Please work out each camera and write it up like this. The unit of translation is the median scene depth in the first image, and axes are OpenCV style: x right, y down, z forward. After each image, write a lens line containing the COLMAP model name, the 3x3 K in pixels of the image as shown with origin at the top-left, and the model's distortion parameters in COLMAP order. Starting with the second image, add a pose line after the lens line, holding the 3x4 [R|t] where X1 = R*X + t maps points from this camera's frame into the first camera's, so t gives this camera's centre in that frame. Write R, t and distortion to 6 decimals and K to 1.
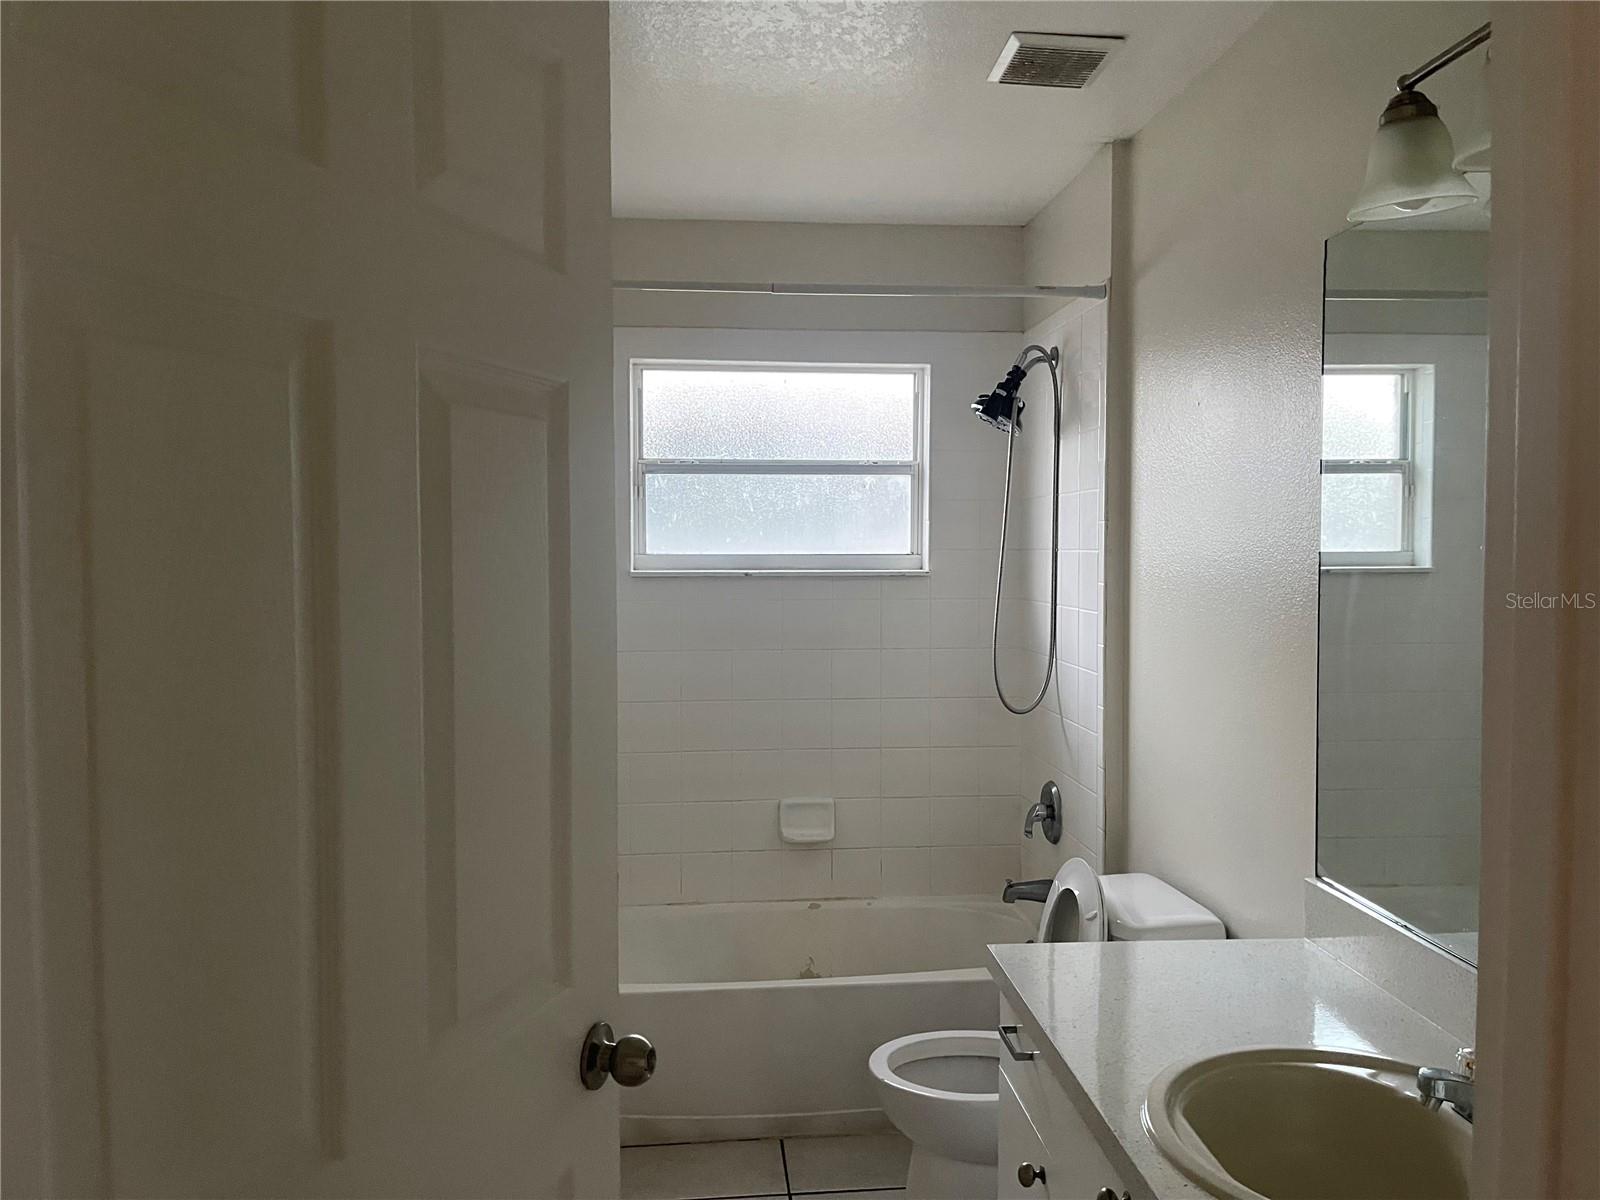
lens RADIAL K [[1170.3, 0, 795.7], [0, 1170.3, 599.9], [0, 0, 1]] dist [0.031636, 0.000184]
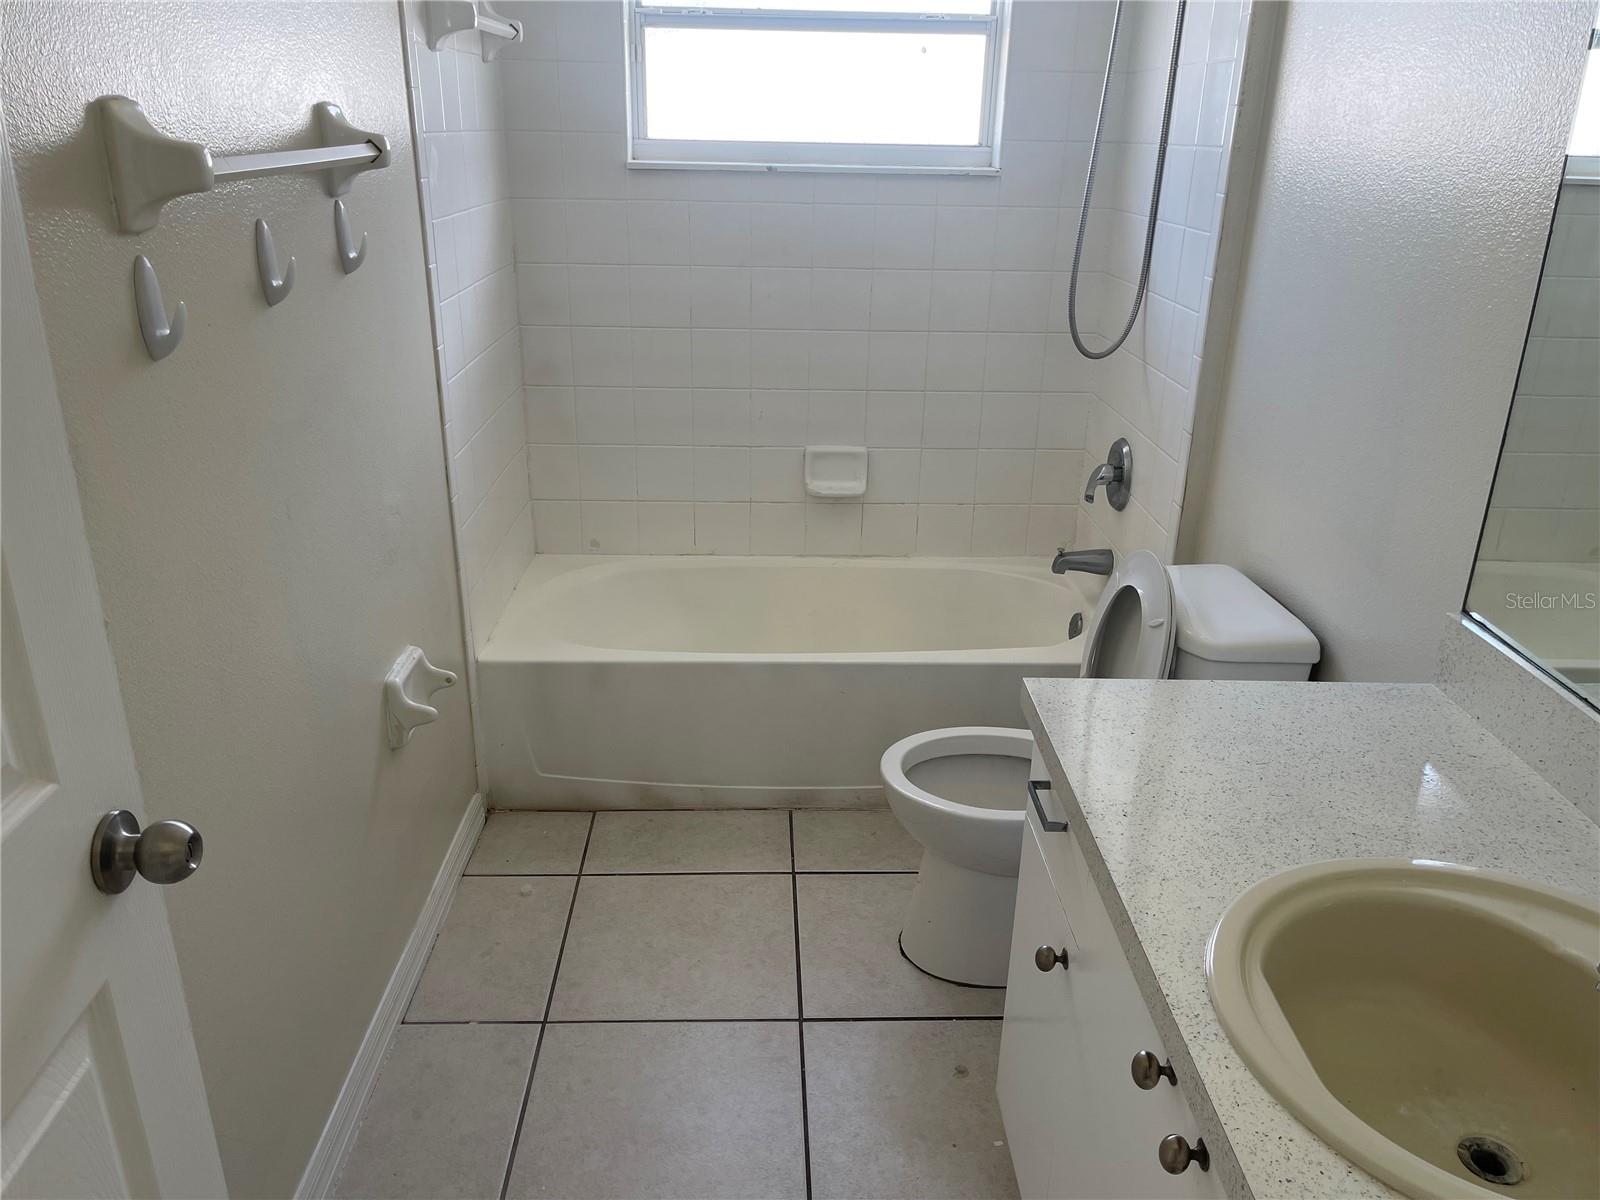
lens RADIAL K [[1170.3, 0, 795.7], [0, 1170.3, 599.9], [0, 0, 1]] dist [0.031636, 0.000184]
pose [[0.998257, 0.038695, -0.044559, 0.024164], [-0.021732, 0.943014, 0.332042, -0.011890], [0.054868, -0.330495, 0.942212, 0.150801]]
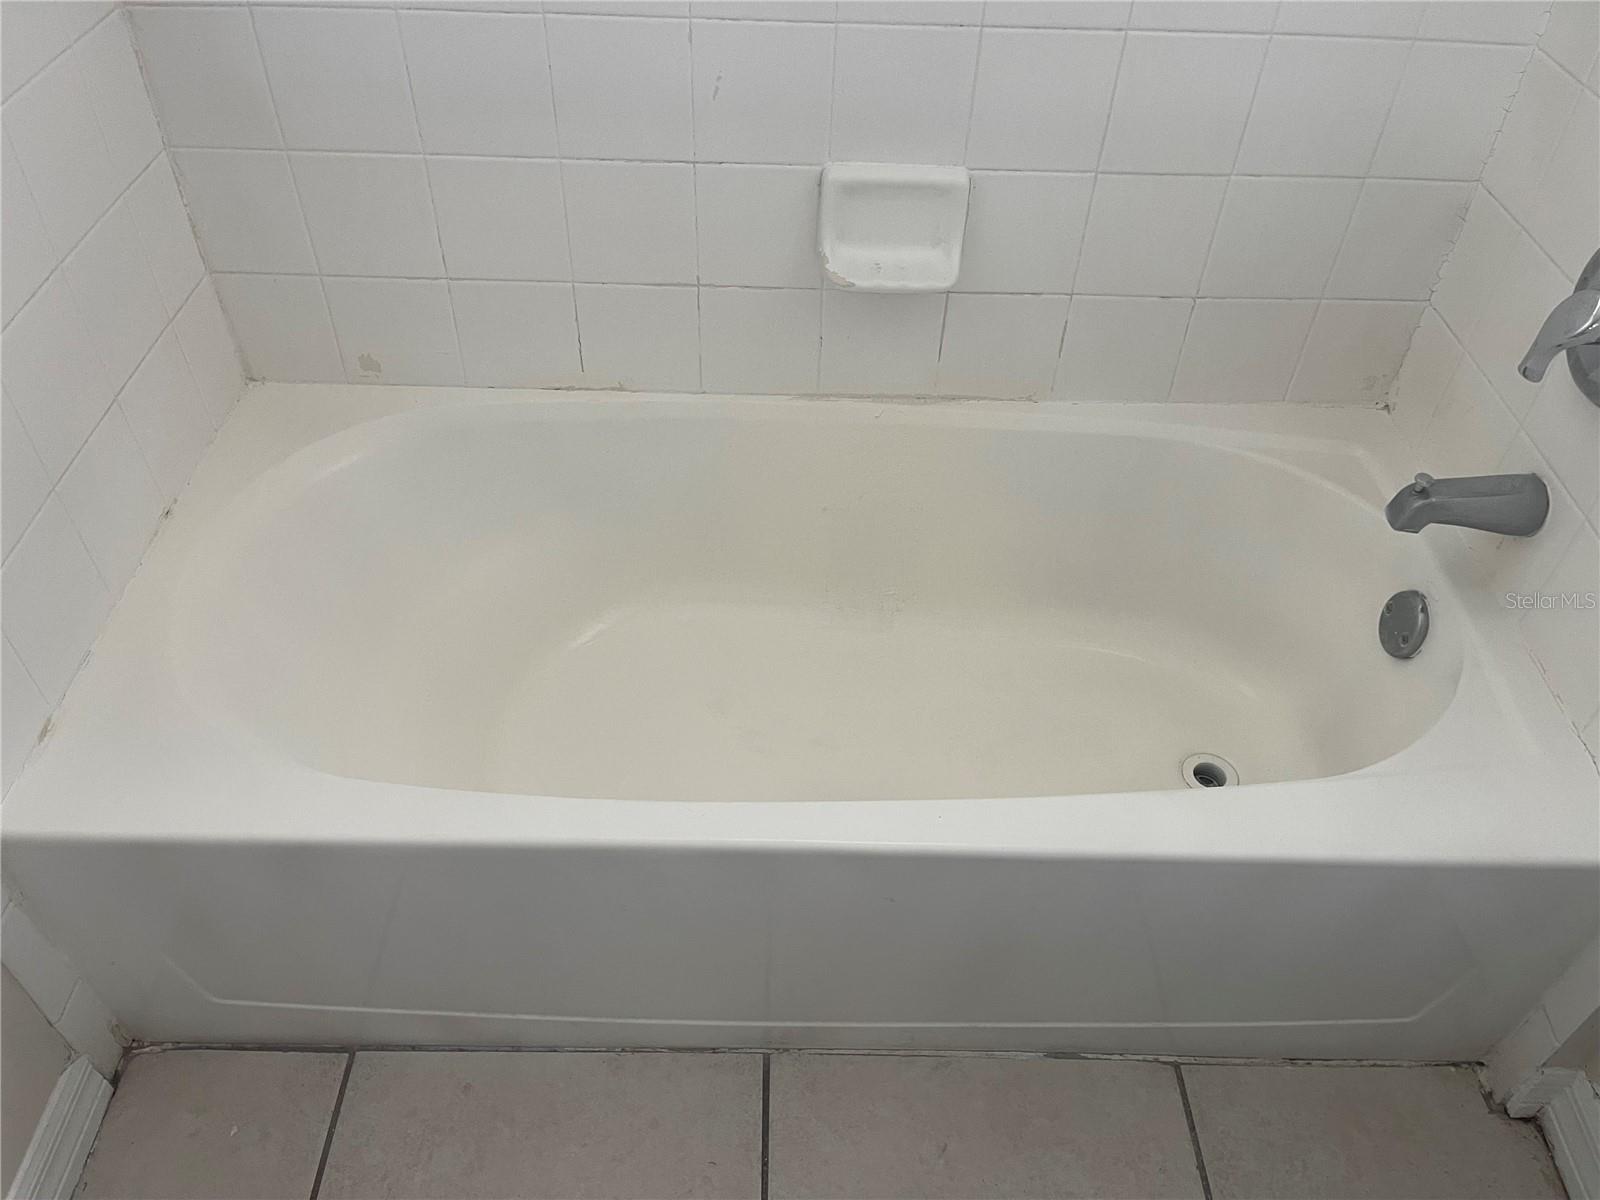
lens RADIAL K [[1170.3, 0, 795.7], [0, 1170.3, 599.9], [0, 0, 1]] dist [0.031636, 0.000184]
pose [[0.996495, 0.075408, -0.036209, 0.001629], [-0.031498, 0.739252, 0.672692, 0.024843], [0.077494, -0.669193, 0.739036, 0.686473]]
